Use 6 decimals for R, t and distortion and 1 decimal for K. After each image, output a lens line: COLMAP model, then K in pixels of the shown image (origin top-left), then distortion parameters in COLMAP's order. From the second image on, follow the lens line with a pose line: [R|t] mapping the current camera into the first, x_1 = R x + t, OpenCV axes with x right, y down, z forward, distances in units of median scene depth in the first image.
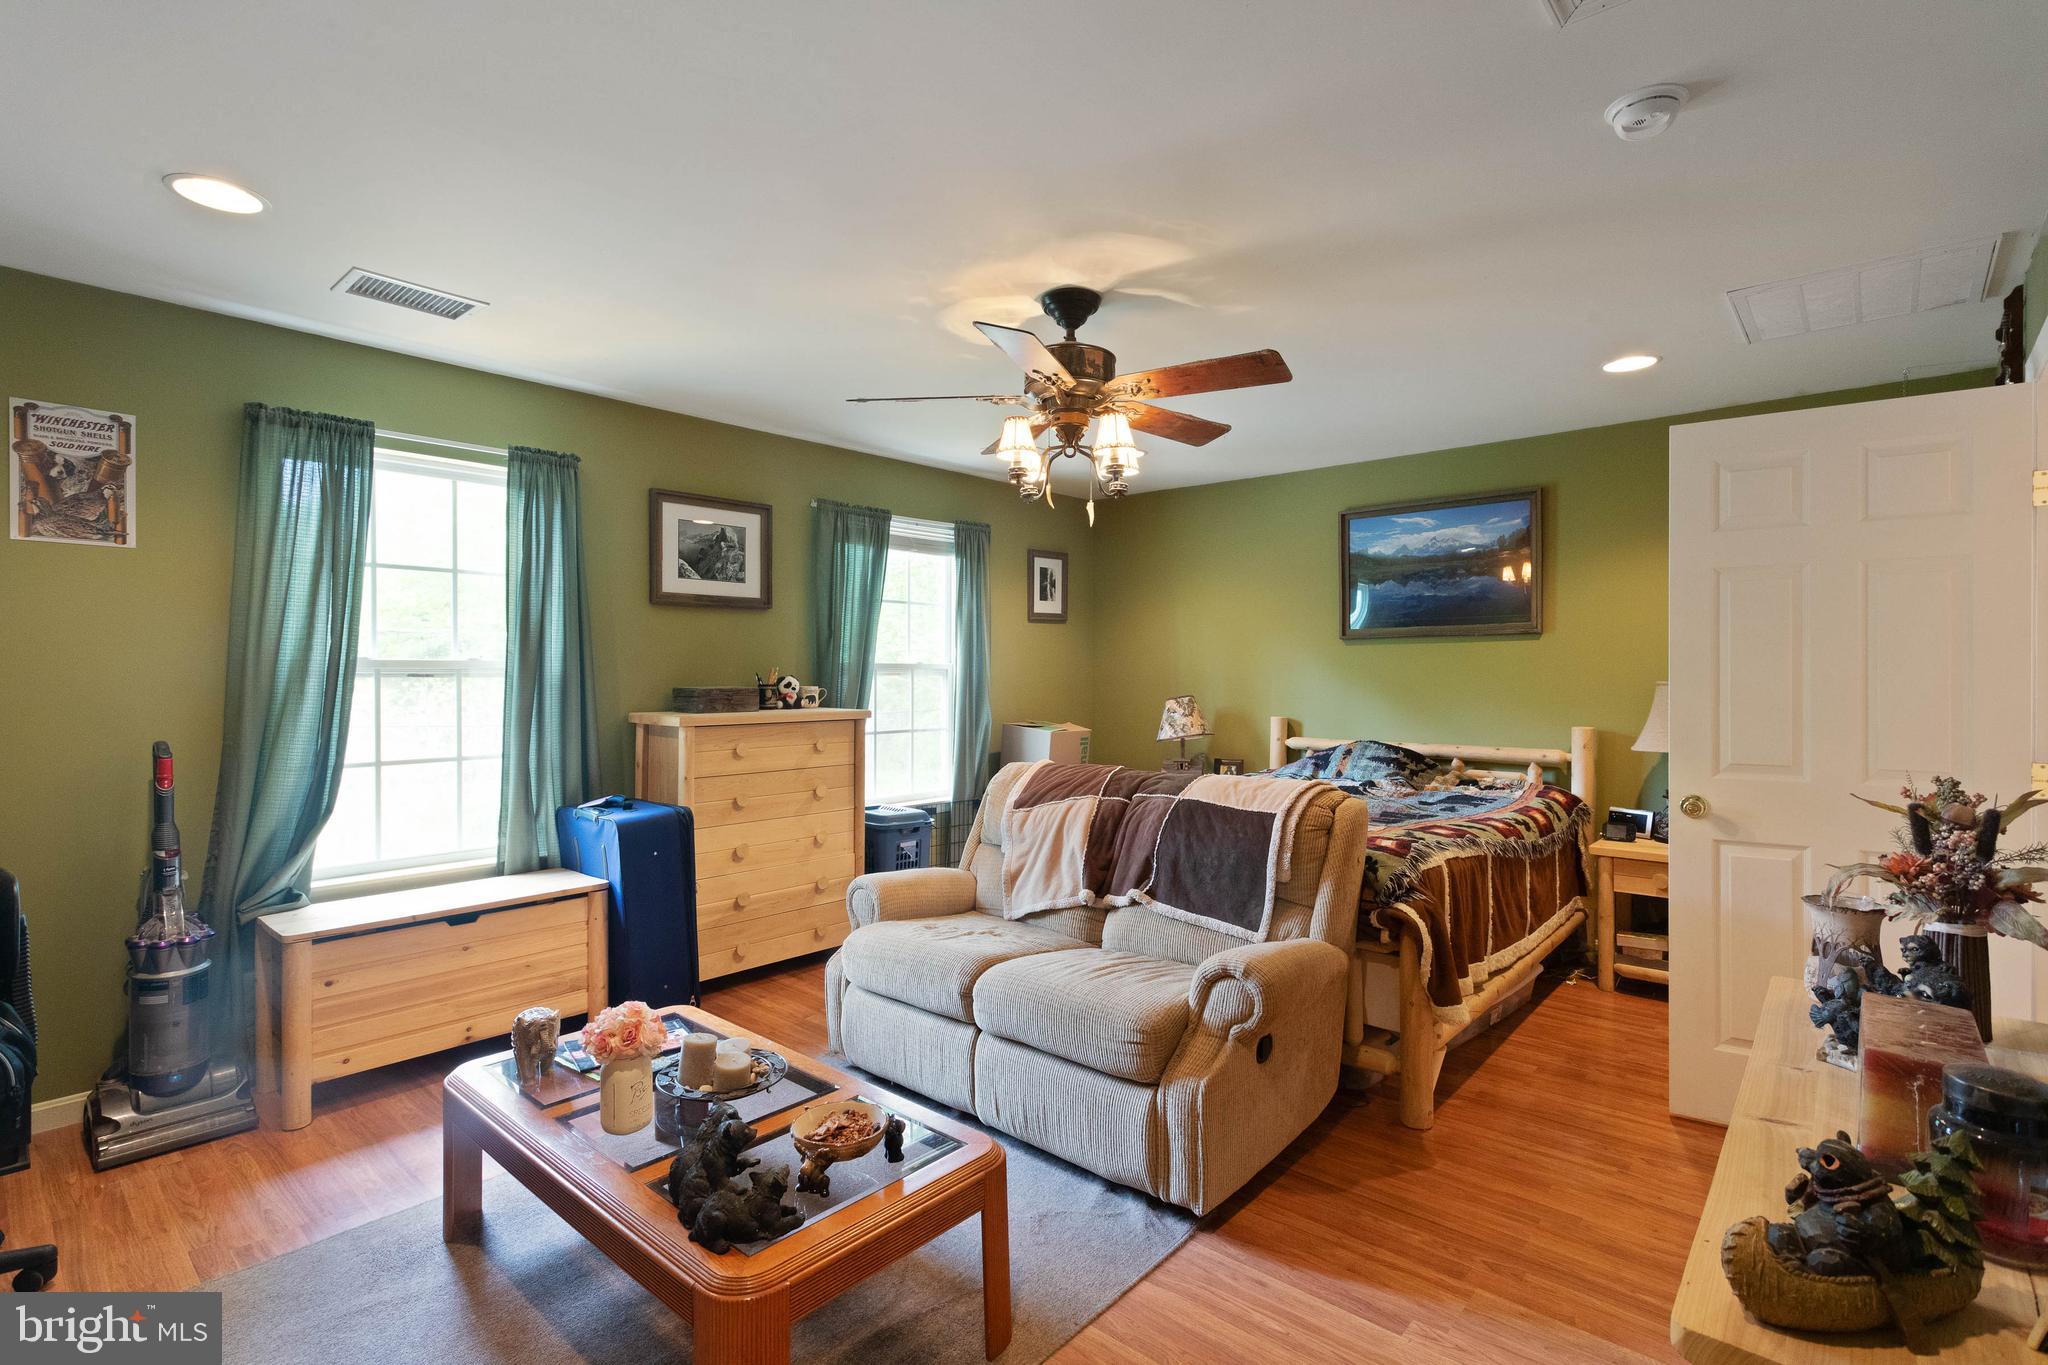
lens RADIAL K [[968.9, 0, 1035.5], [0, 968.9, 671.3], [0, 0, 1]] dist [0.002563, 0.000492]
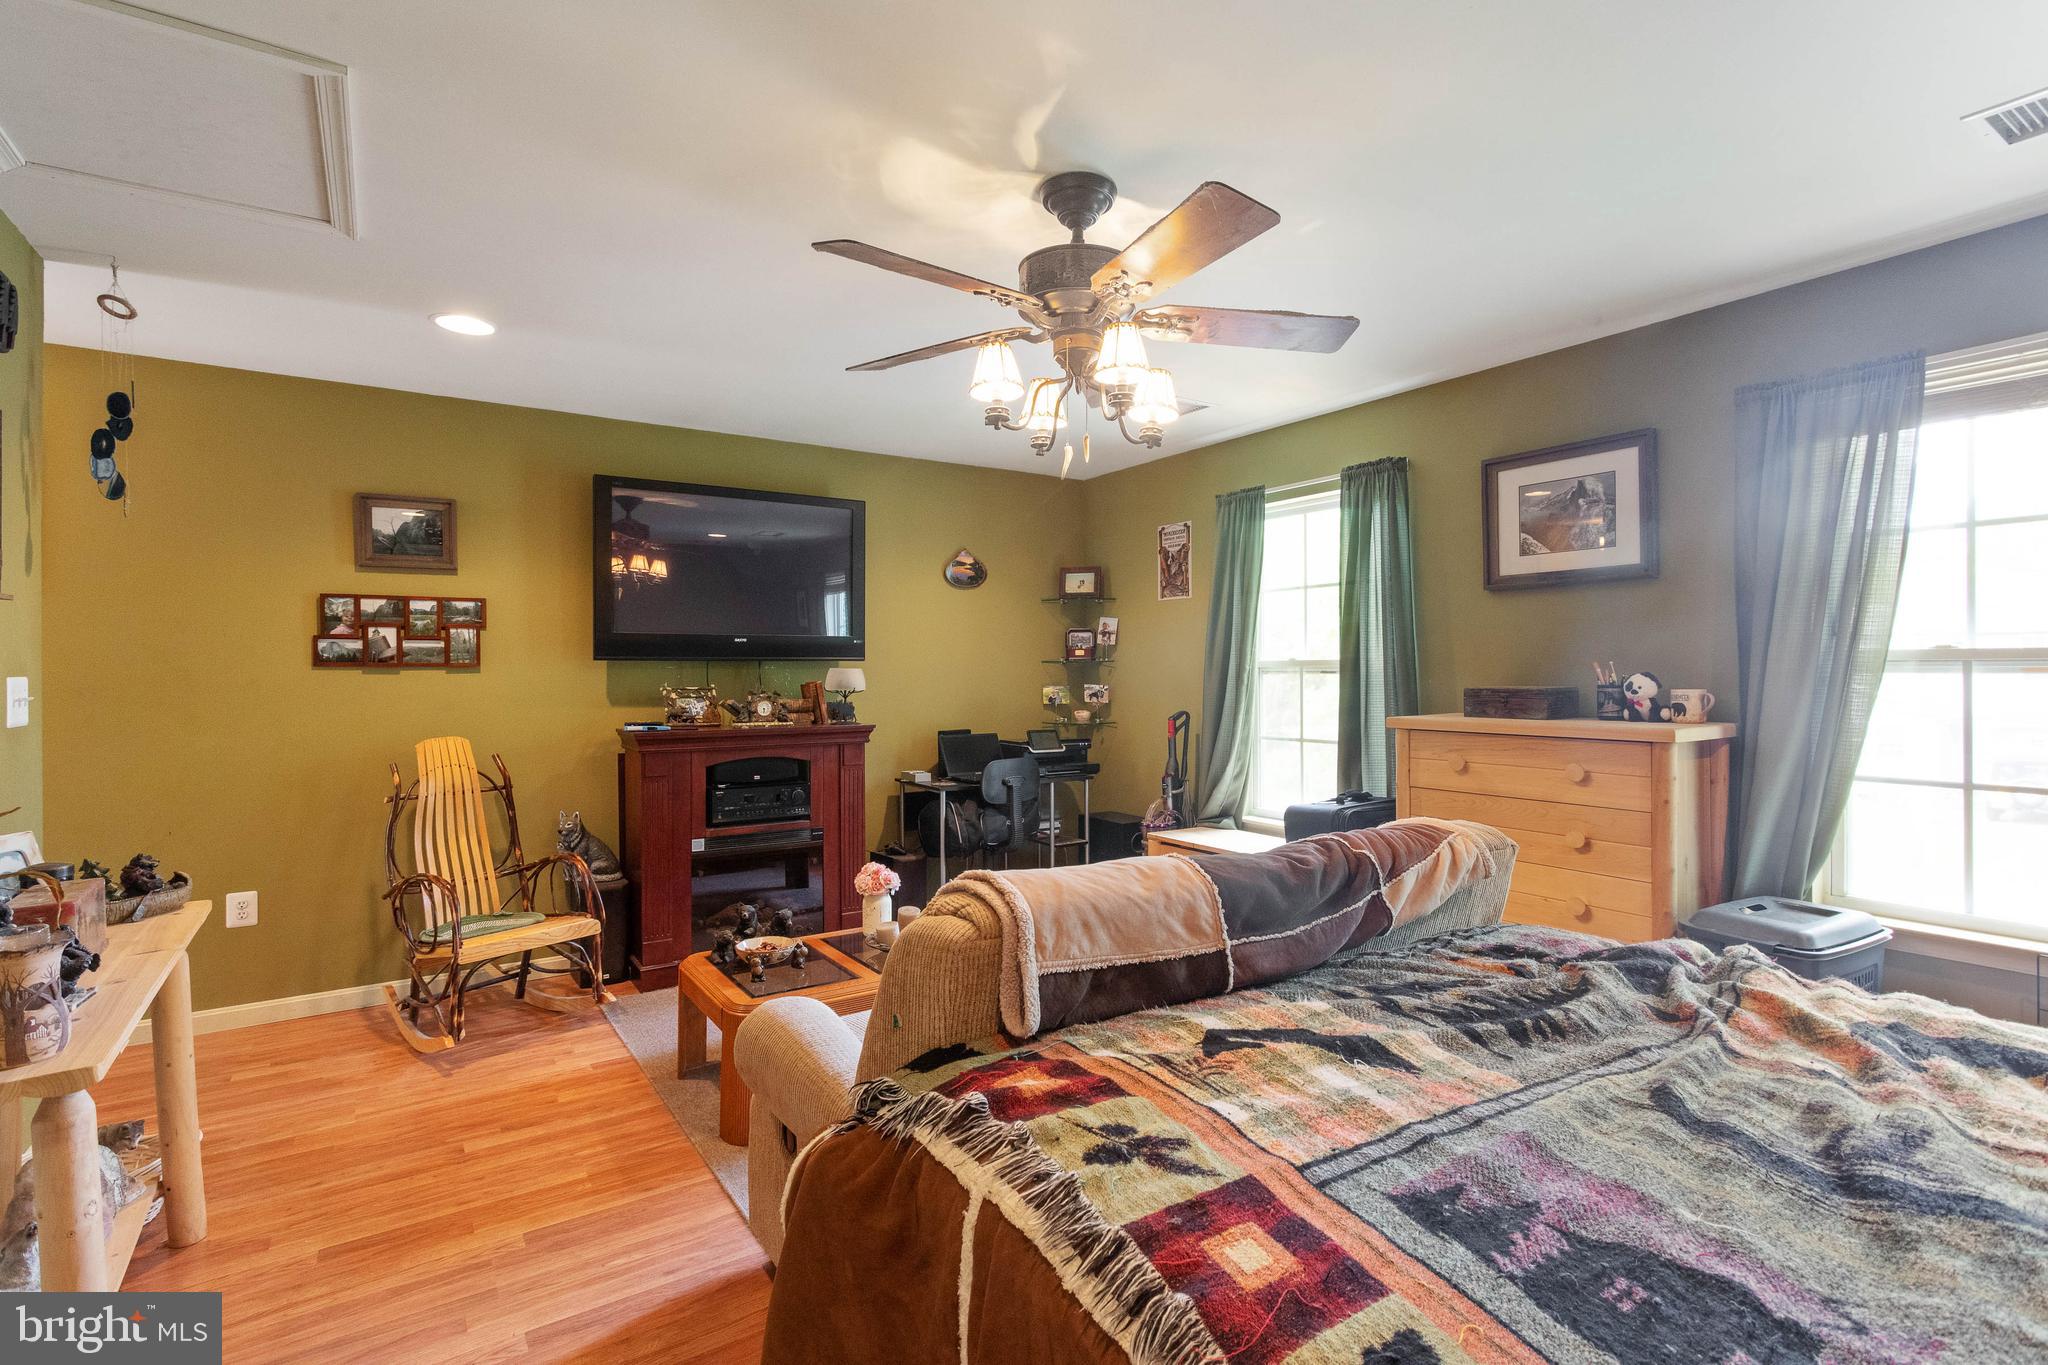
lens RADIAL K [[968.9, 0, 1035.5], [0, 968.9, 671.3], [0, 0, 1]] dist [0.002563, 0.000492]
pose [[-0.258373, 0.004430, -0.966035, 0.568171], [0.007899, 0.999966, 0.002473, -0.002018], [0.966013, -0.006991, -0.258399, 0.832966]]
